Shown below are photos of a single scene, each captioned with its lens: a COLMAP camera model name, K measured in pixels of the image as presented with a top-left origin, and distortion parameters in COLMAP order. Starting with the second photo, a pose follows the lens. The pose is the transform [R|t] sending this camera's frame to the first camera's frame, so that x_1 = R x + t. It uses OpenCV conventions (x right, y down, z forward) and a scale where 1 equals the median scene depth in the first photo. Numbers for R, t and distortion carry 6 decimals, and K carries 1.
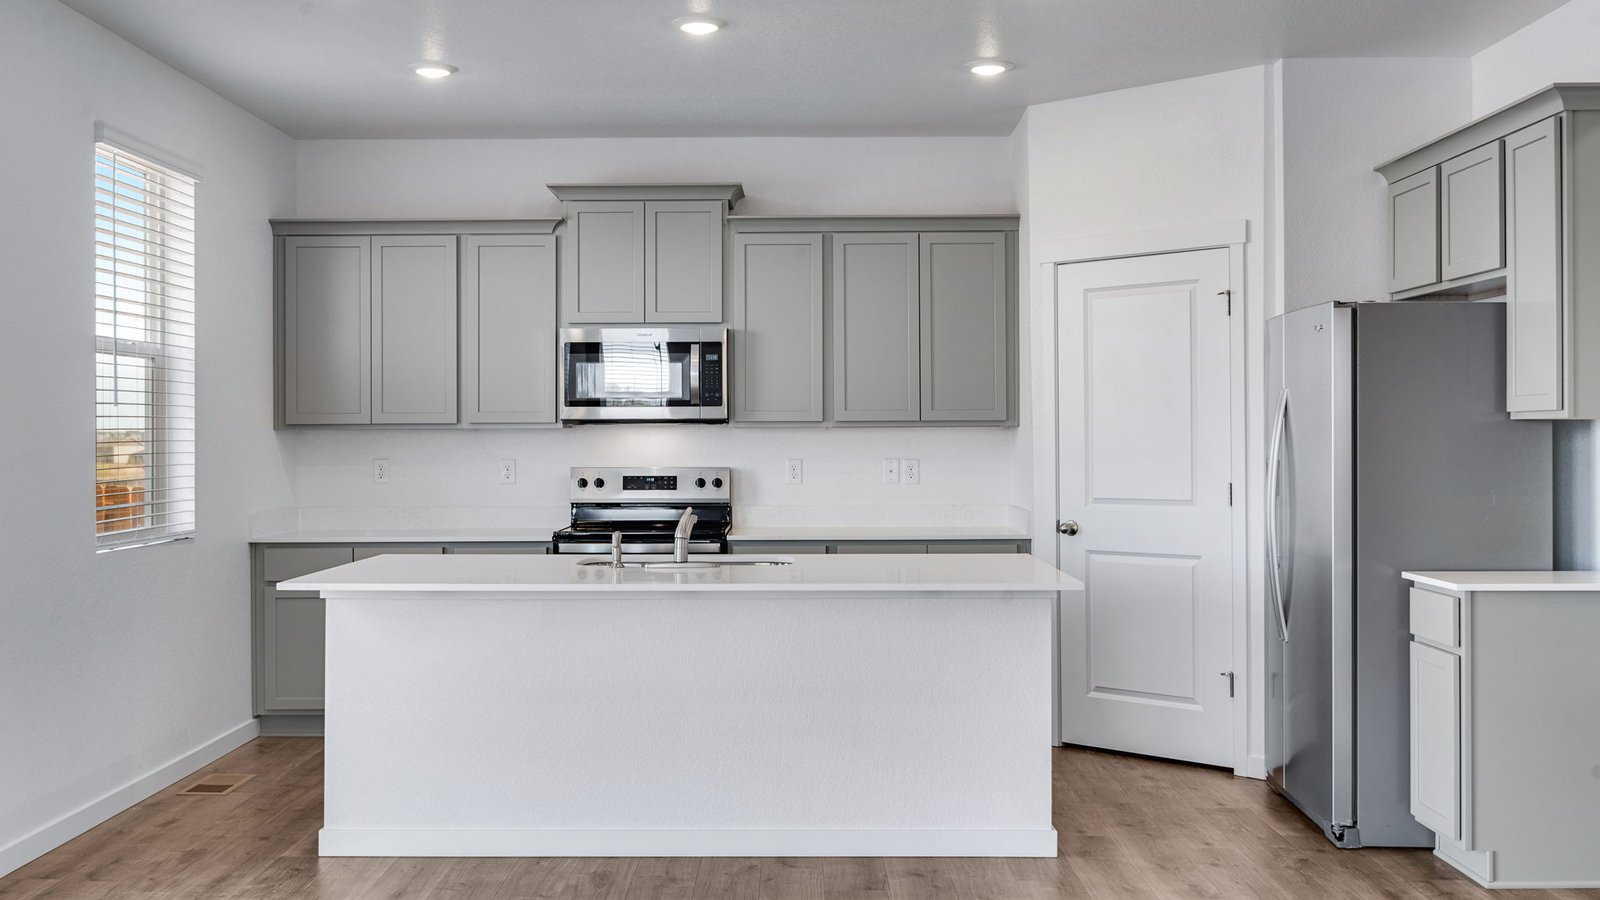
lens RADIAL K [[1600.9, 0, 800.0], [0, 1600.9, 450.0], [0, 0, 1]] dist [-0.015574, 0.002708]
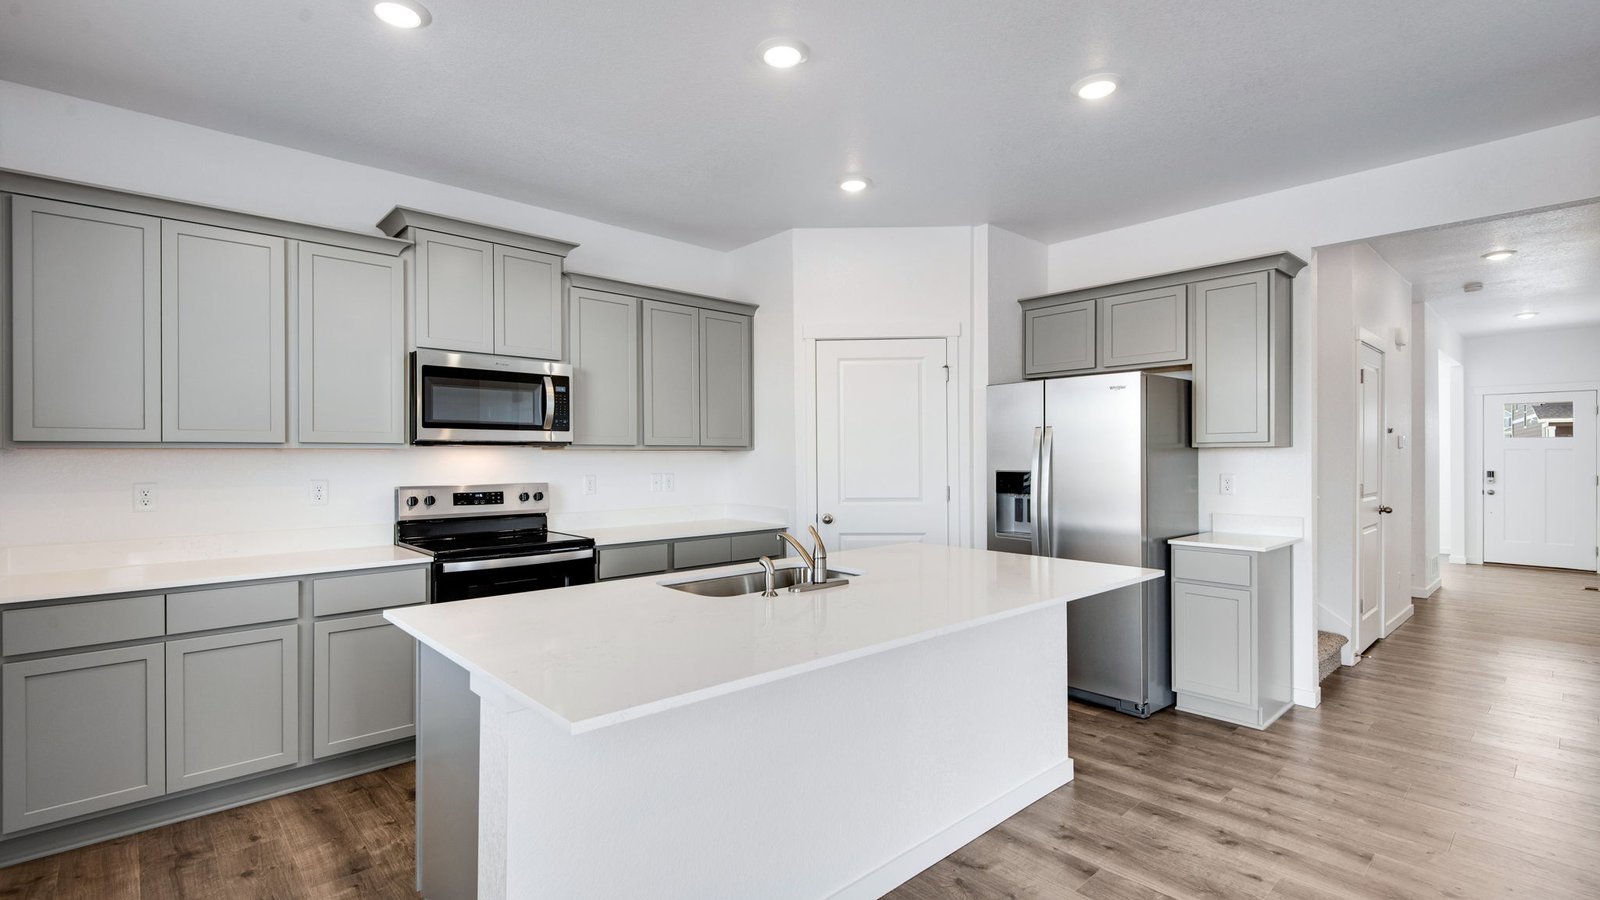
lens RADIAL K [[724.1, 0, 808.1], [0, 724.1, 456.7], [0, 0, 1]] dist [0.029152, -0.000247]
pose [[0.738875, 0.001331, 0.673842, -0.278338], [0.006553, 0.999937, -0.009161, -0.002664], [-0.673811, 0.011185, 0.738819, 0.488422]]
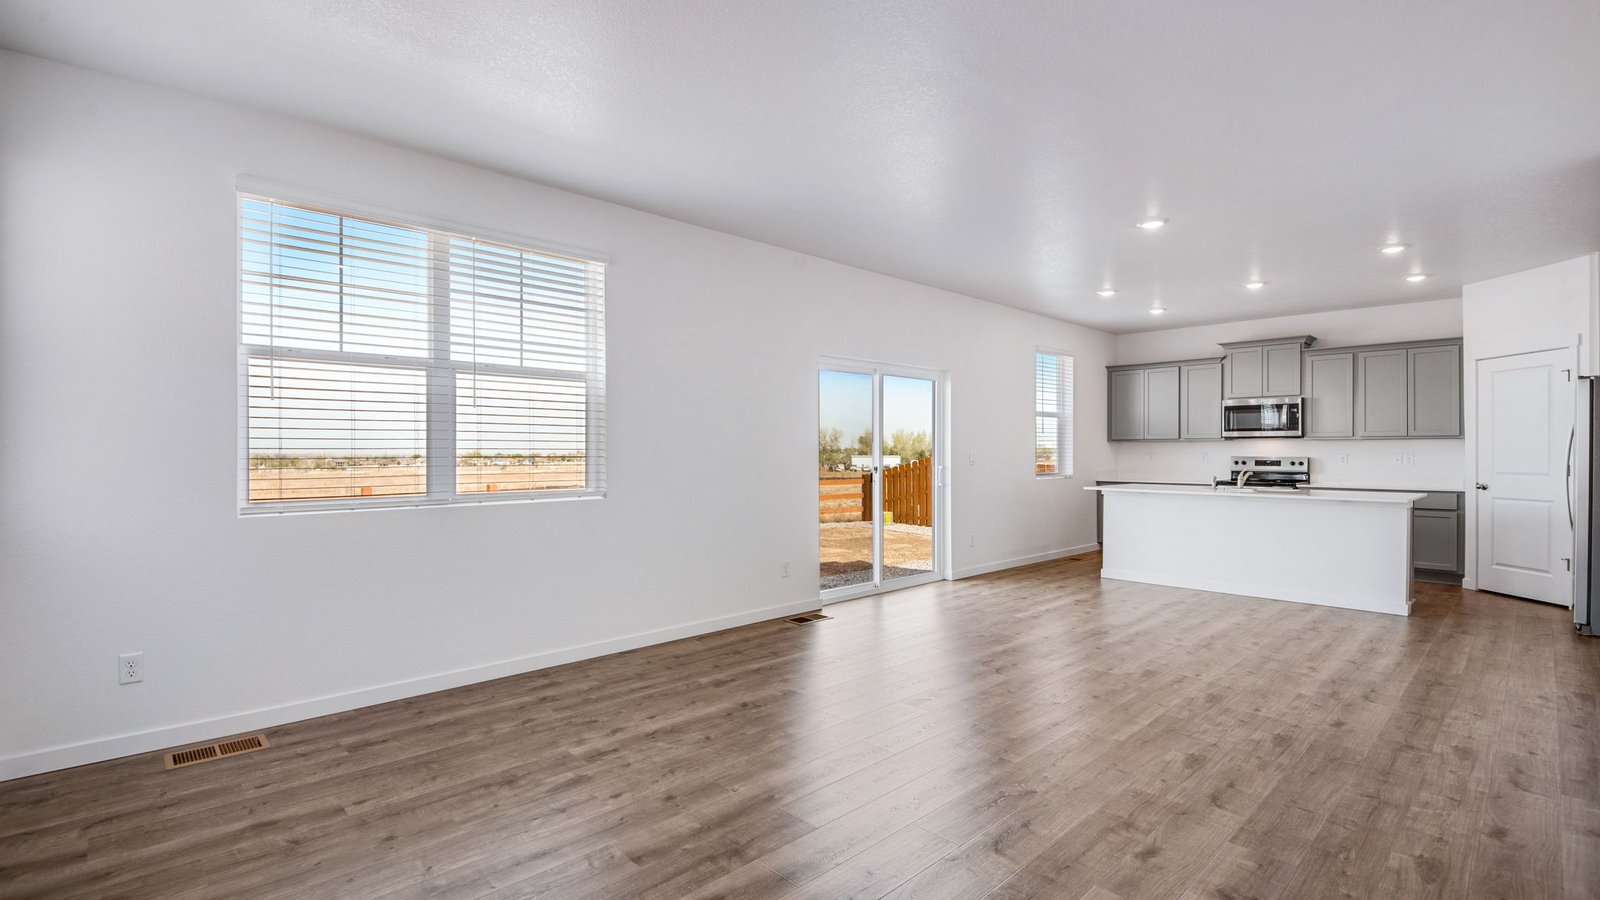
lens RADIAL K [[749.6, 0, 782.9], [0, 749.6, 457.5], [0, 0, 1]] dist [-0.025322, 0.000151]
pose [[0.693518, 0.009251, -0.720380, 0.210828], [-0.008622, 0.999953, 0.004540, 0.013893], [0.720388, 0.003063, 0.693564, -0.303696]]
